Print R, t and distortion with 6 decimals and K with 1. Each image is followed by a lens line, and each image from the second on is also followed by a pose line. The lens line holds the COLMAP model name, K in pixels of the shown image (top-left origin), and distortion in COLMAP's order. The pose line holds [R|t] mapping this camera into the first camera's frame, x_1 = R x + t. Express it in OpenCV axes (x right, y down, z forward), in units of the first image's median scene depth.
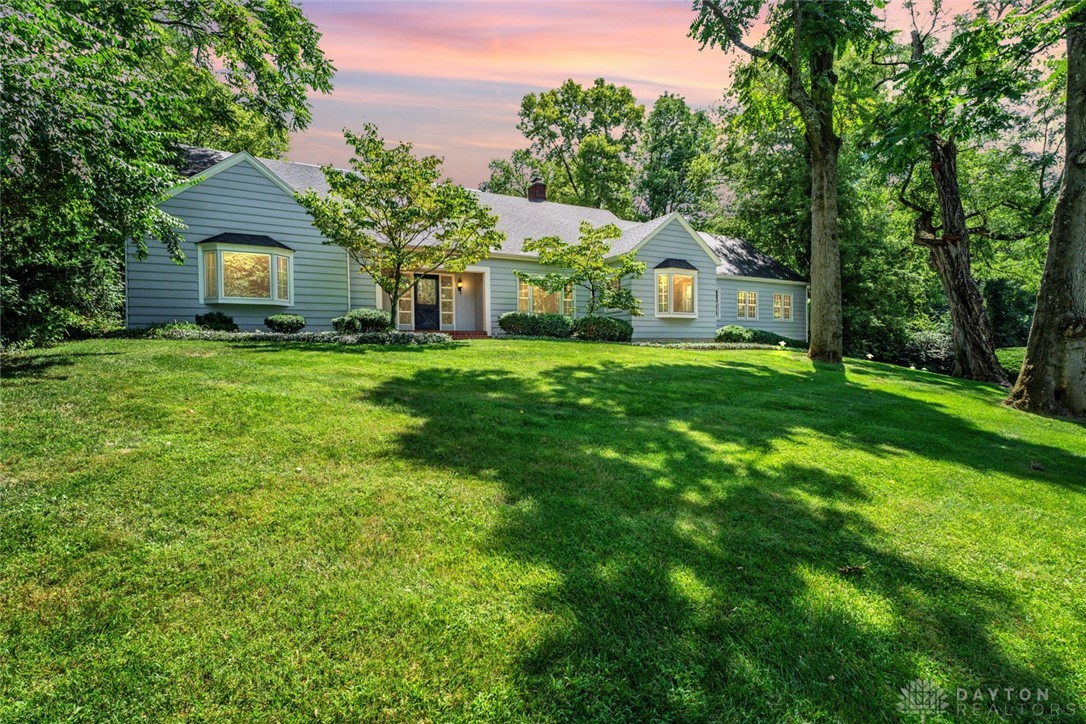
lens RADIAL K [[477.1, 0, 538.7], [0, 477.1, 362.1], [0, 0, 1]] dist [0.001224, 0.000169]
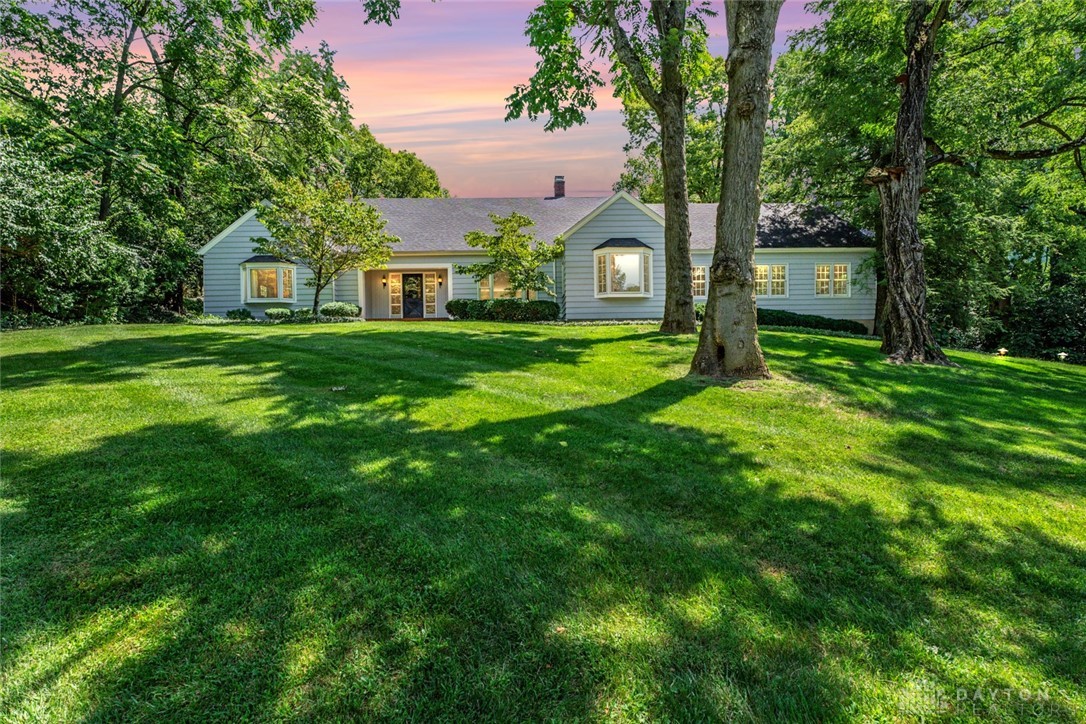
lens RADIAL K [[477.1, 0, 538.7], [0, 477.1, 362.1], [0, 0, 1]] dist [0.001224, 0.000169]
pose [[0.894344, 0.004089, -0.447362, 0.589192], [-0.006289, 0.999974, -0.003433, 0.044804], [0.447336, 0.005884, 0.894346, 0.051798]]
